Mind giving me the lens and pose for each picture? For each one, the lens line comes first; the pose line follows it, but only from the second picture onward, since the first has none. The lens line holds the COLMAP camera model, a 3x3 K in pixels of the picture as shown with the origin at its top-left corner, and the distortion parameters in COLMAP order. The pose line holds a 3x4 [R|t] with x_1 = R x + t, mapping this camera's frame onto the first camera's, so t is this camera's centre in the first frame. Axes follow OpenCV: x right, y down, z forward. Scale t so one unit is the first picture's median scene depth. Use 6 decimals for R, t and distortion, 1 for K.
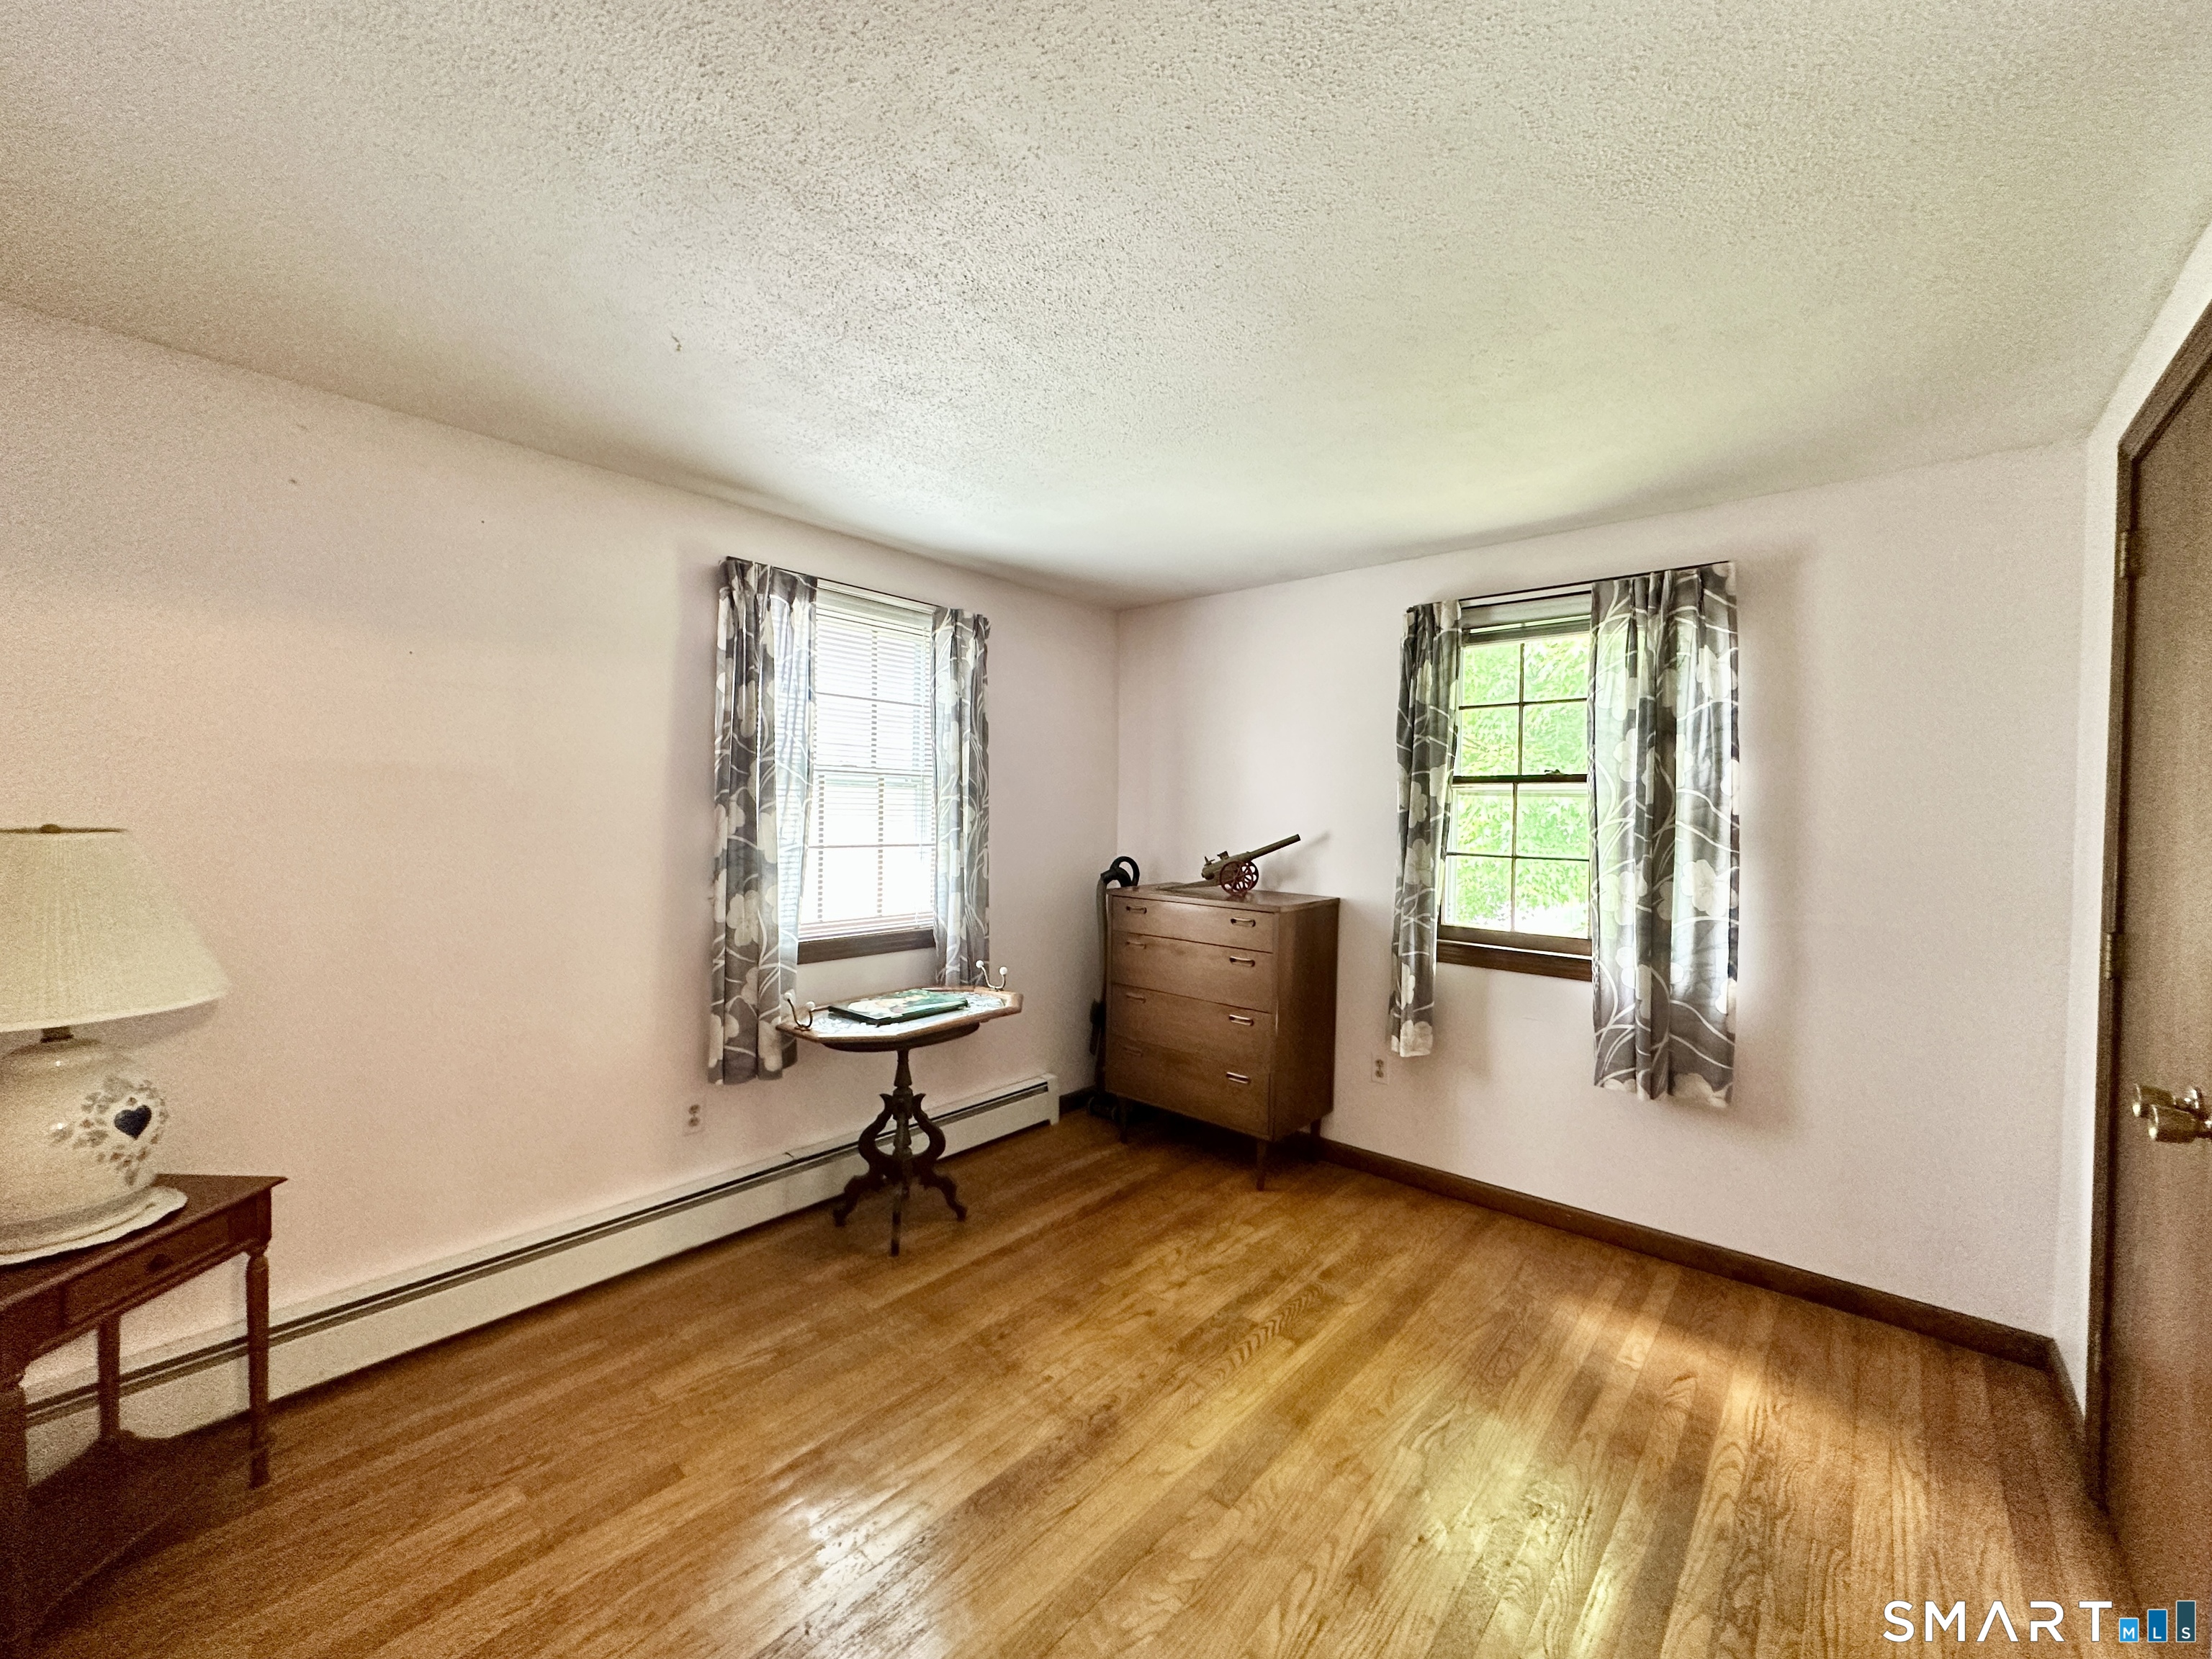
lens RADIAL K [[875.8, 0, 1096.7], [0, 875.8, 830.3], [0, 0, 1]] dist [-0.001702, -0.000125]
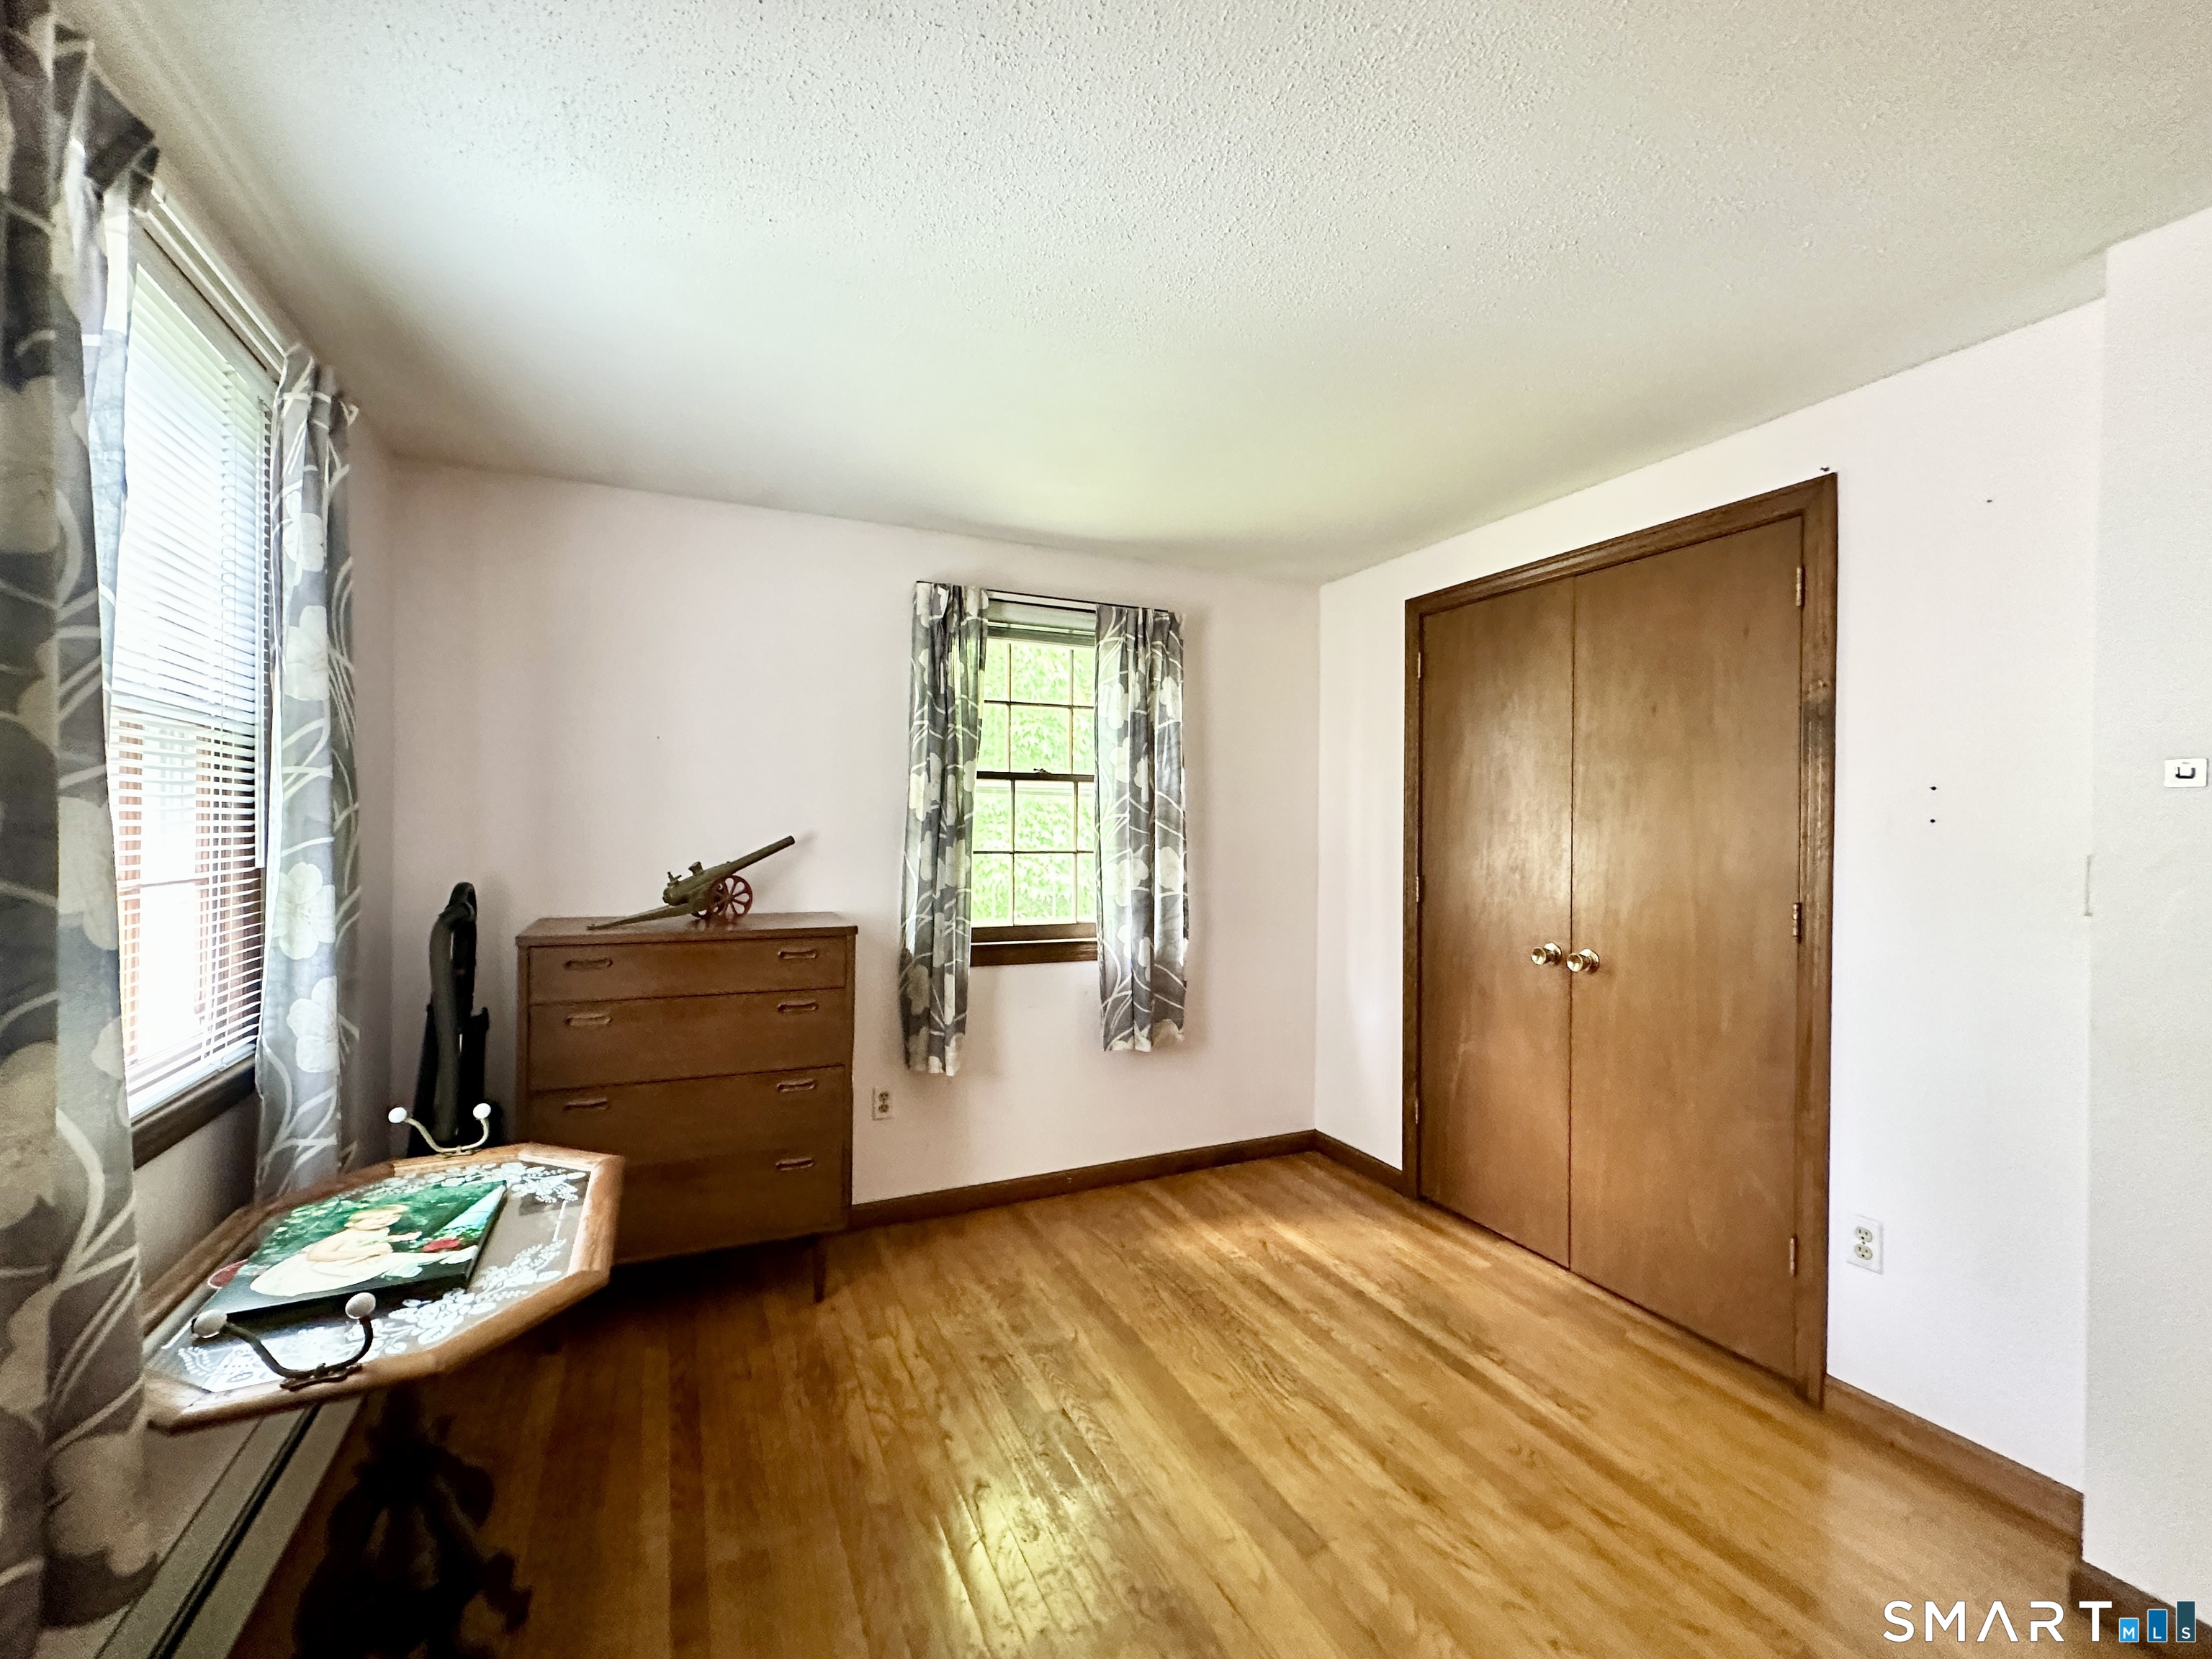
lens RADIAL K [[943.0, 0, 1106.4], [0, 943.0, 833.4], [0, 0, 1]] dist [-0.002115, 0.000436]
pose [[0.400455, -0.019545, 0.916108, -0.540792], [0.017525, 0.999753, 0.013669, -0.005431], [-0.916149, 0.010581, 0.400698, 0.509038]]
